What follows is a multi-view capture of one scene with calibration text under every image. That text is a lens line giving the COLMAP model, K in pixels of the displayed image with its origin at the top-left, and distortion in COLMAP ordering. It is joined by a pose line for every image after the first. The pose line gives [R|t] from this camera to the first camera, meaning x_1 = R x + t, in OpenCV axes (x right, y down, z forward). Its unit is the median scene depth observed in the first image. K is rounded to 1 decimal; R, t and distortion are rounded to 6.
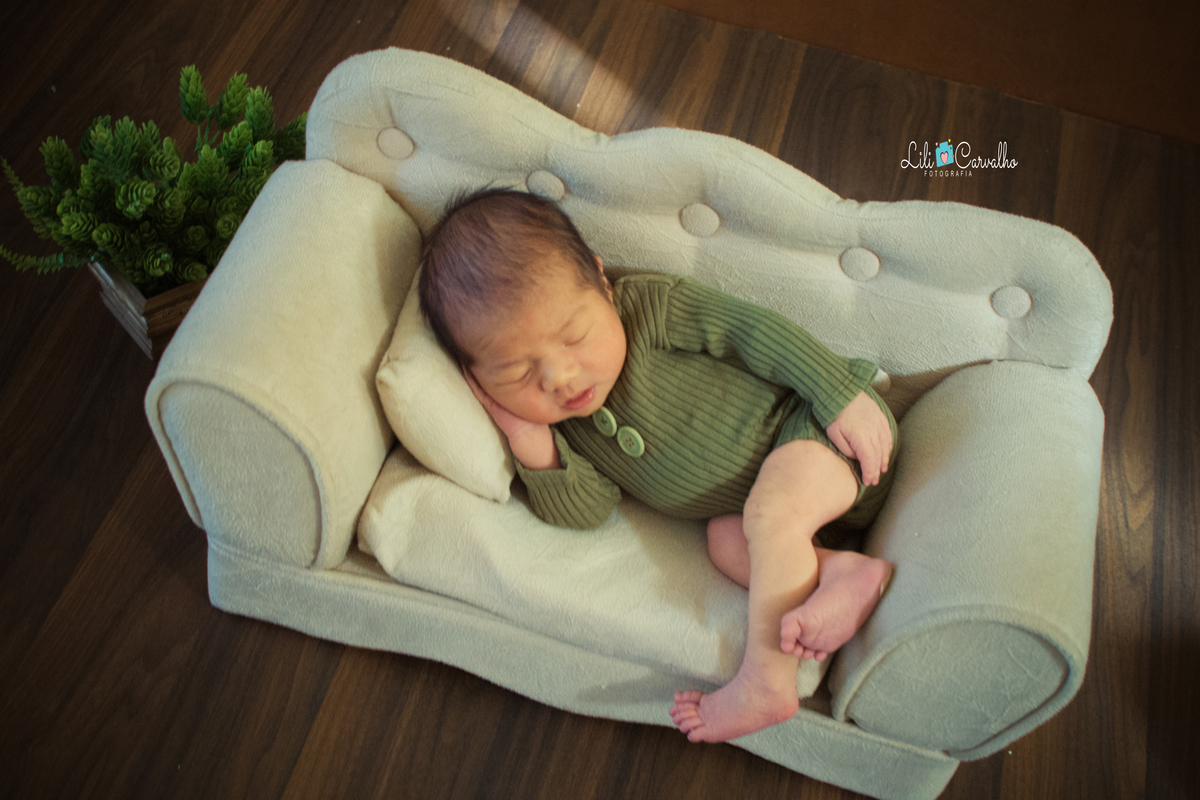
lens RADIAL K [[1830.3, 0, 600.0], [0, 1830.3, 400.0], [0, 0, 1]] dist [-0.194342, 0.151840]
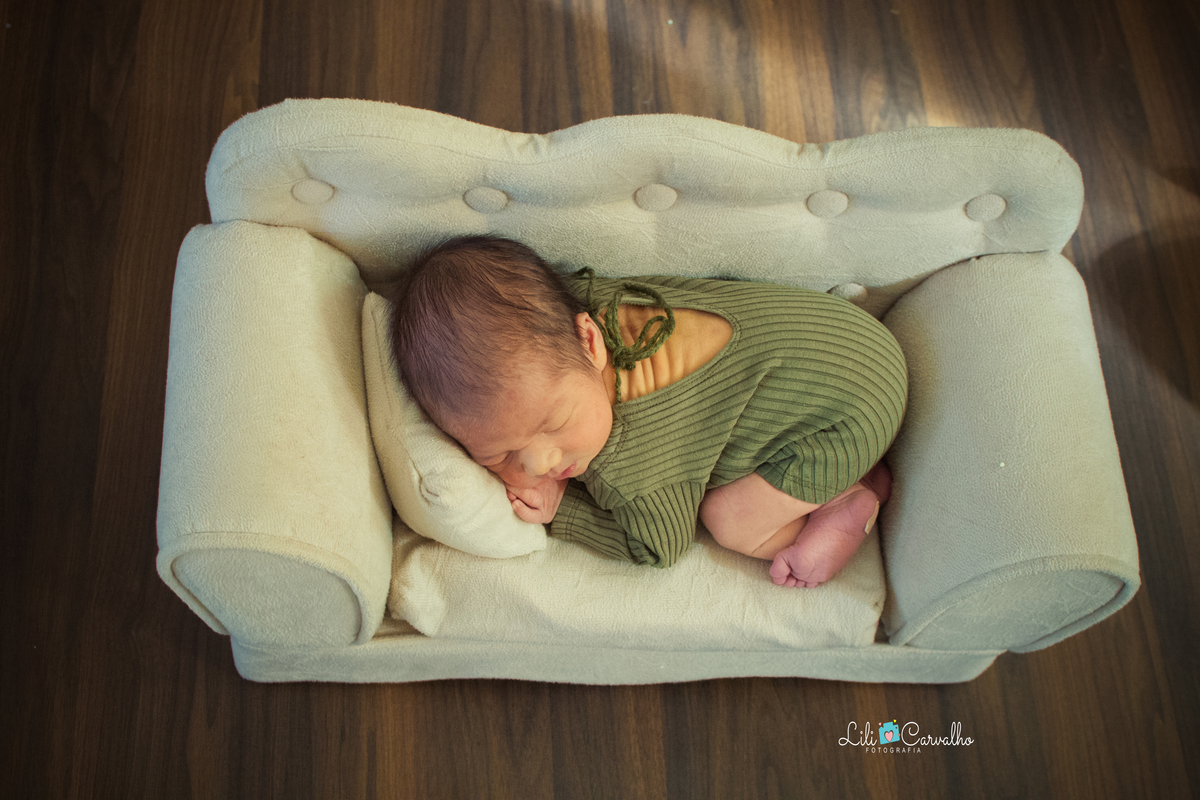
lens RADIAL K [[1830.3, 0, 600.0], [0, 1830.3, 400.0], [0, 0, 1]] dist [-0.194342, 0.151840]
pose [[0.959371, -0.260174, 0.109161, -0.103957], [0.218539, 0.929931, 0.295750, -0.289298], [-0.178459, -0.259879, 0.949008, 0.087245]]
